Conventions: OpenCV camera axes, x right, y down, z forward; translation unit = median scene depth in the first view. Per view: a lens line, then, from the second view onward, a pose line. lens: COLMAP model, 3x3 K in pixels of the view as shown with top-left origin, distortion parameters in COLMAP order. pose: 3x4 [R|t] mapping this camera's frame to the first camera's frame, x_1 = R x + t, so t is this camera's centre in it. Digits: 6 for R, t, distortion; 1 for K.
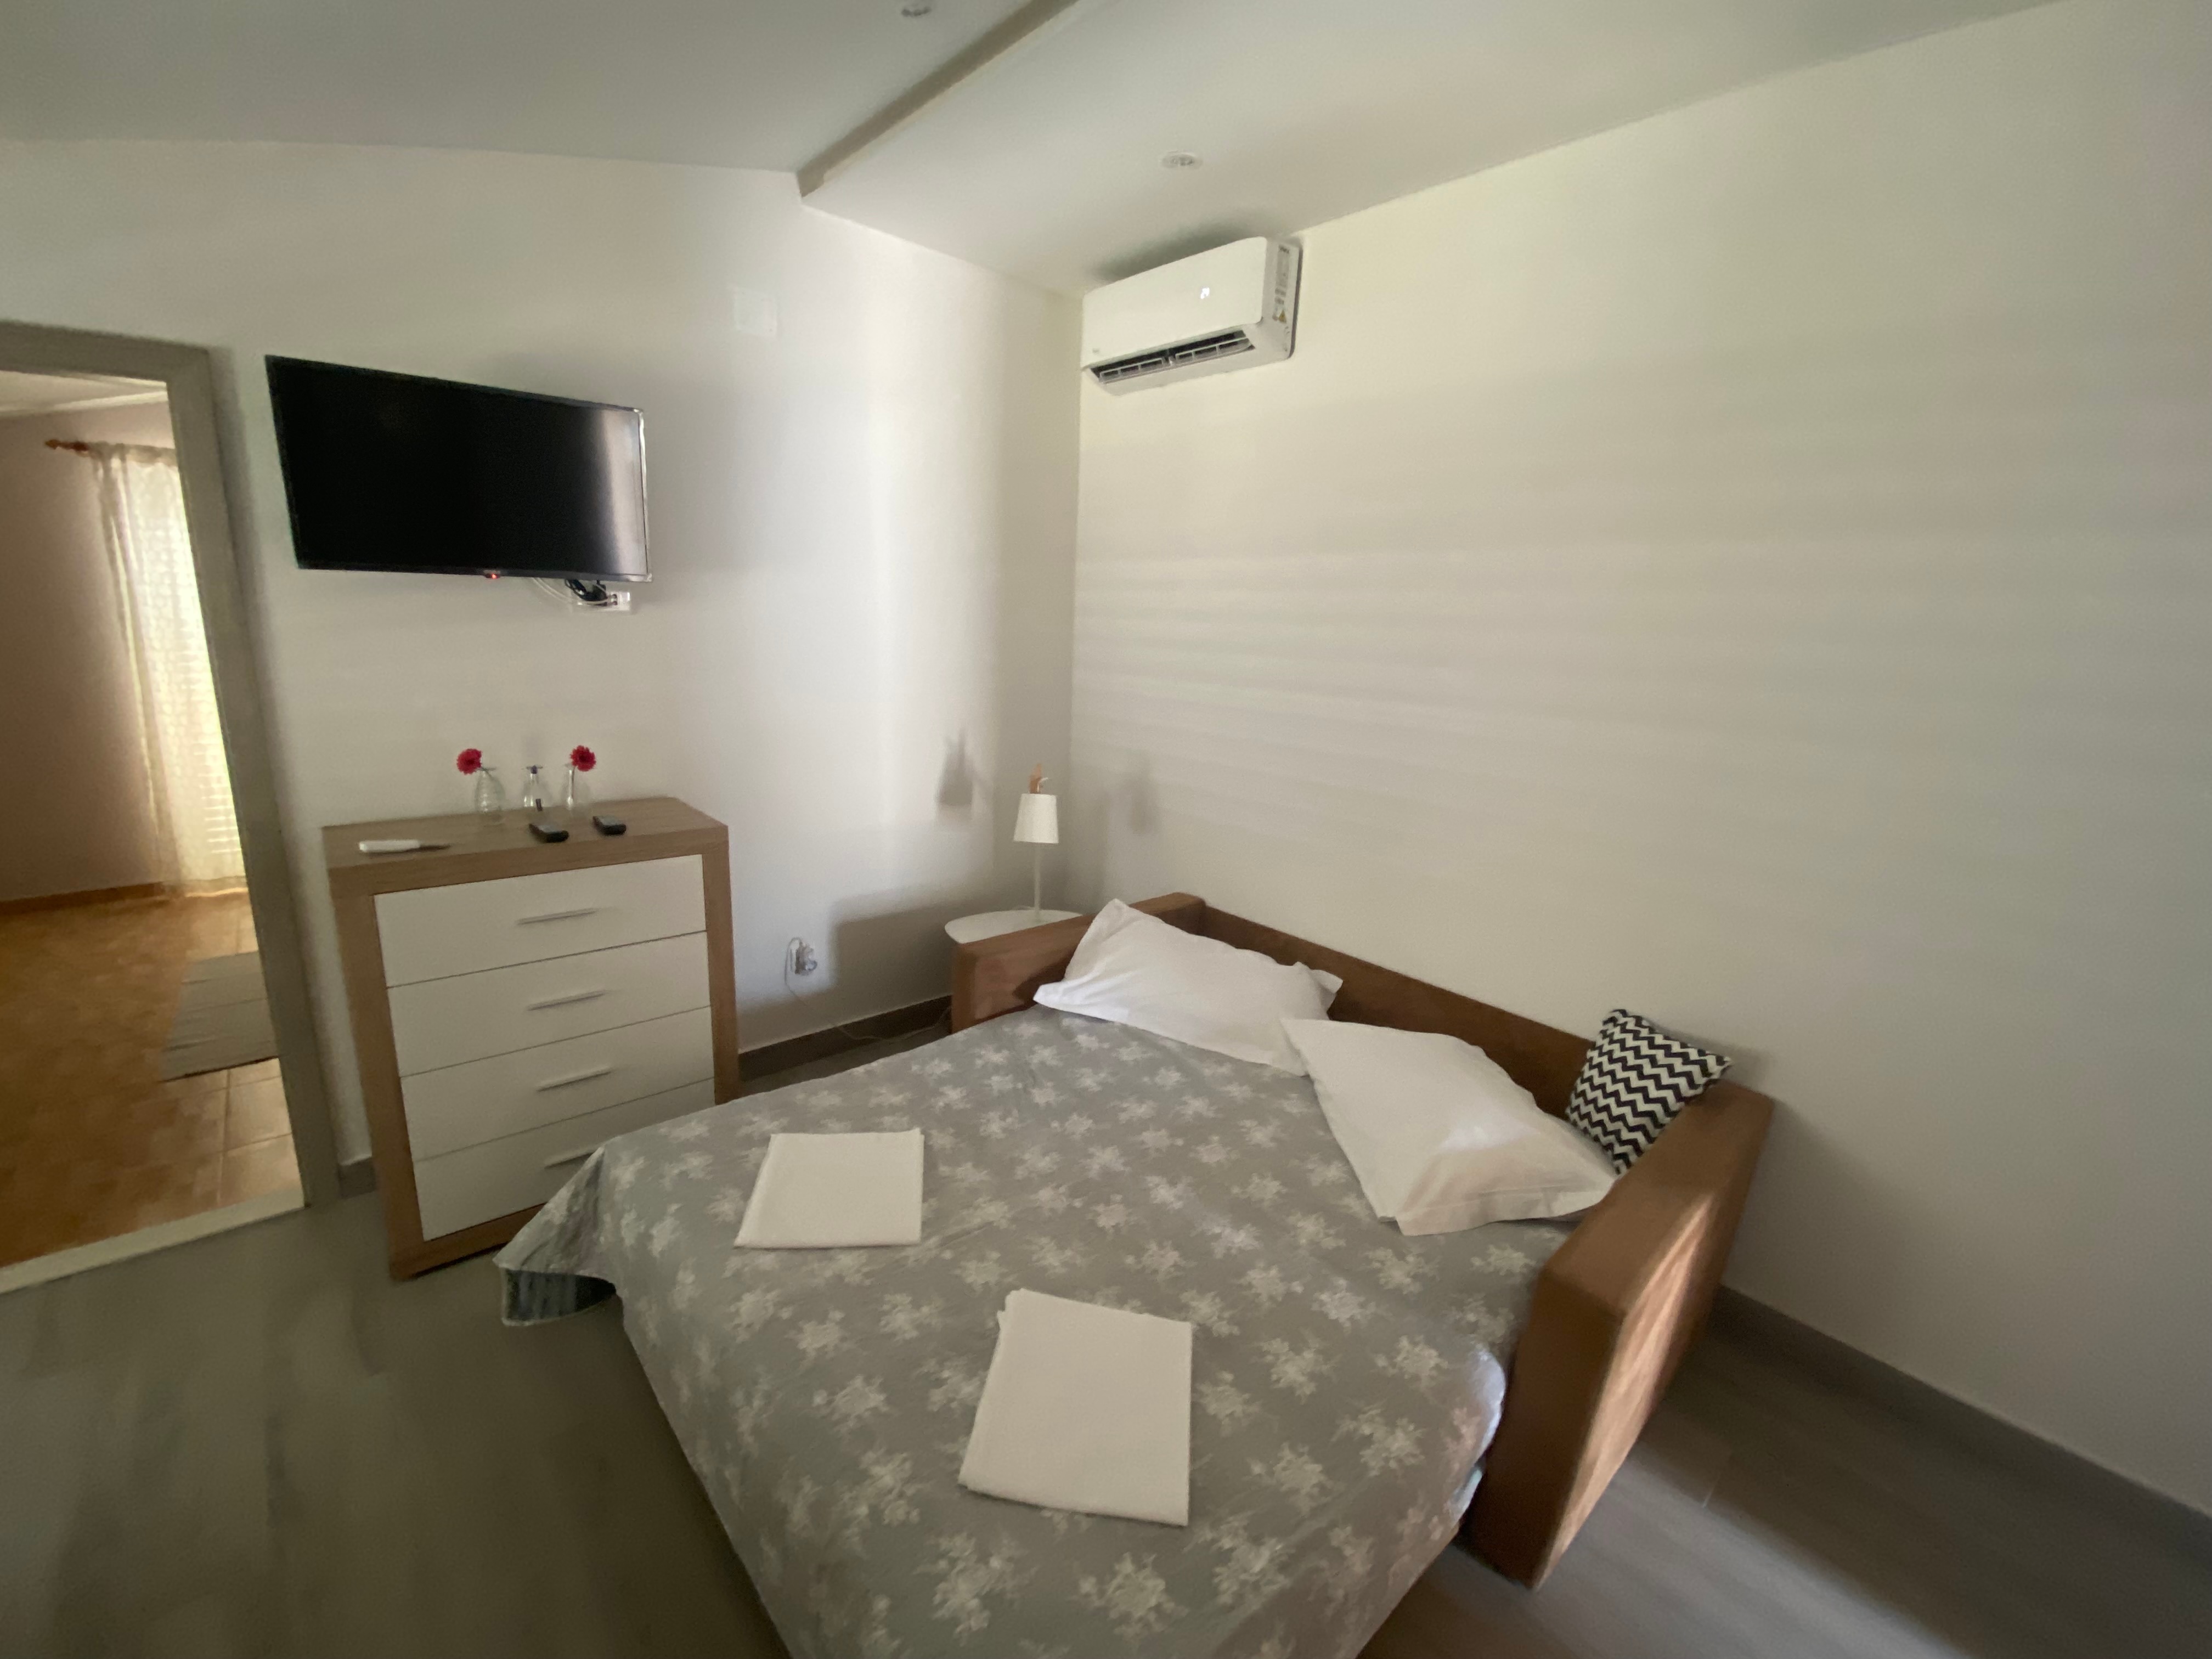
lens RADIAL K [[866.4, 0, 1106.4], [0, 866.4, 833.6], [0, 0, 1]] dist [-0.021445, -0.003481]
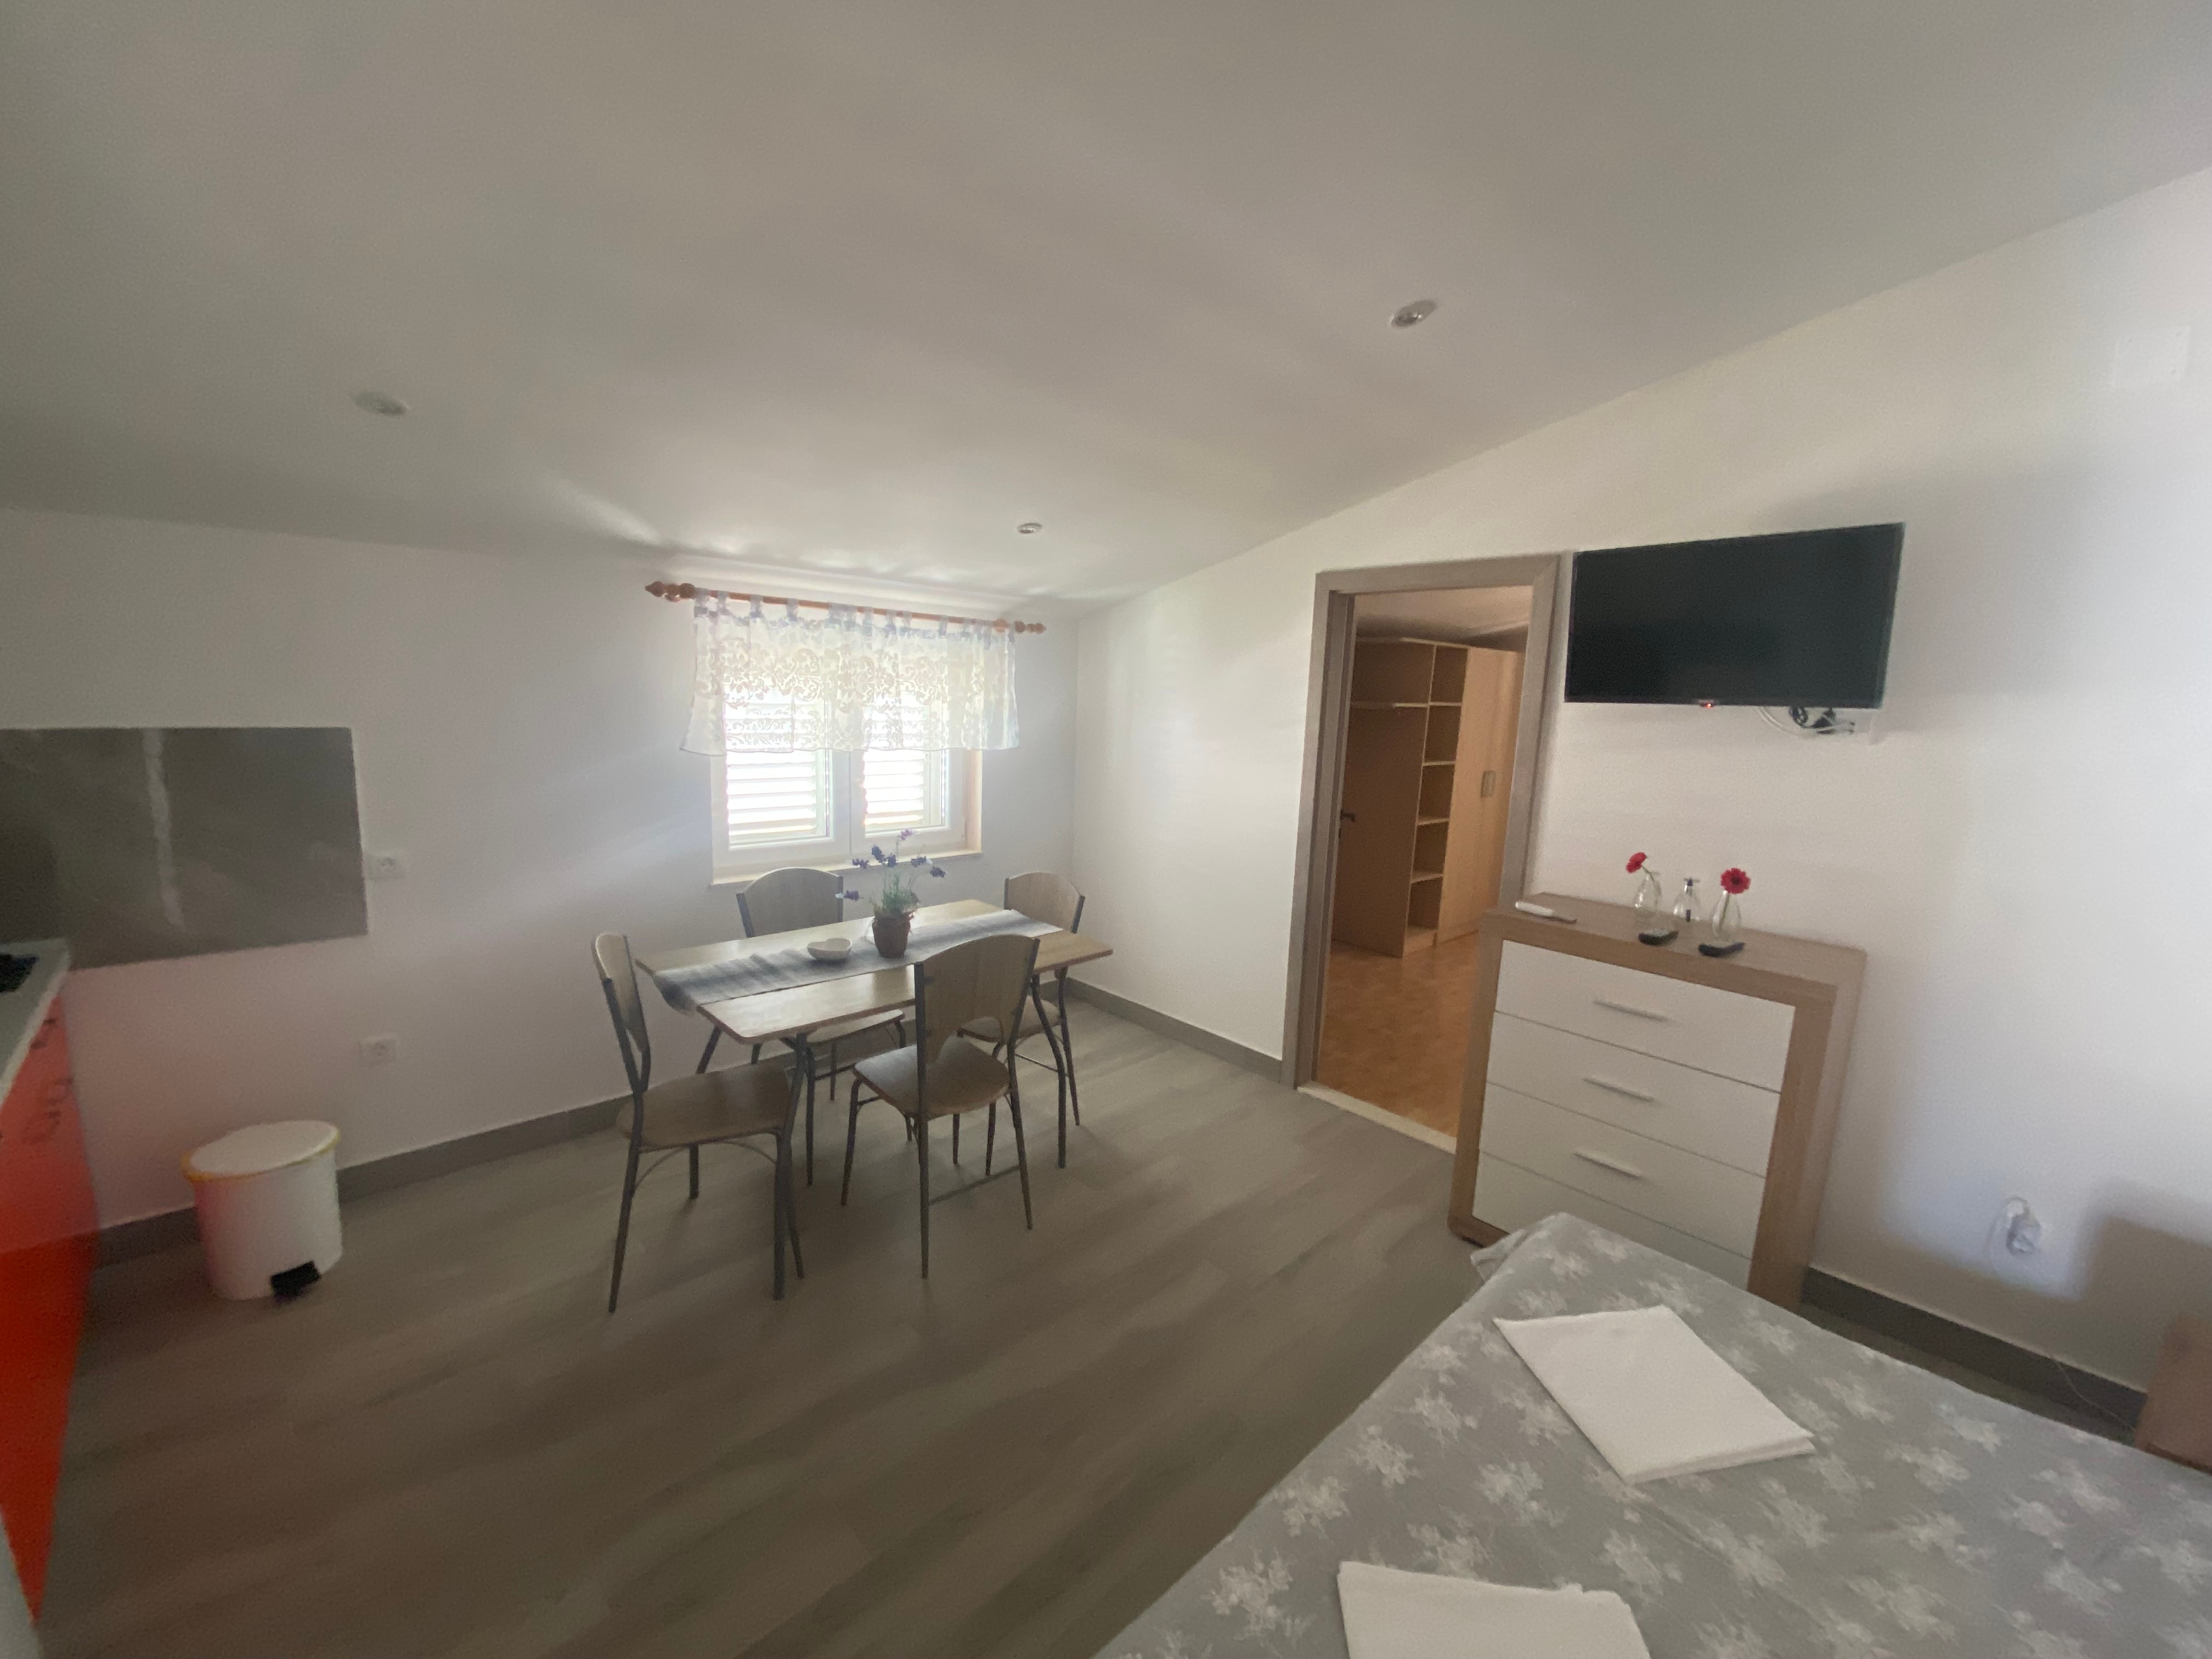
lens RADIAL K [[866.4, 0, 1107.1], [0, 866.4, 818.5], [0, 0, 1]] dist [-0.021445, -0.003481]
pose [[0.038180, 0.100121, -0.994242, 0.391961], [-0.272654, 0.958258, 0.086027, -0.049284], [0.961354, 0.267800, 0.063885, 0.241238]]
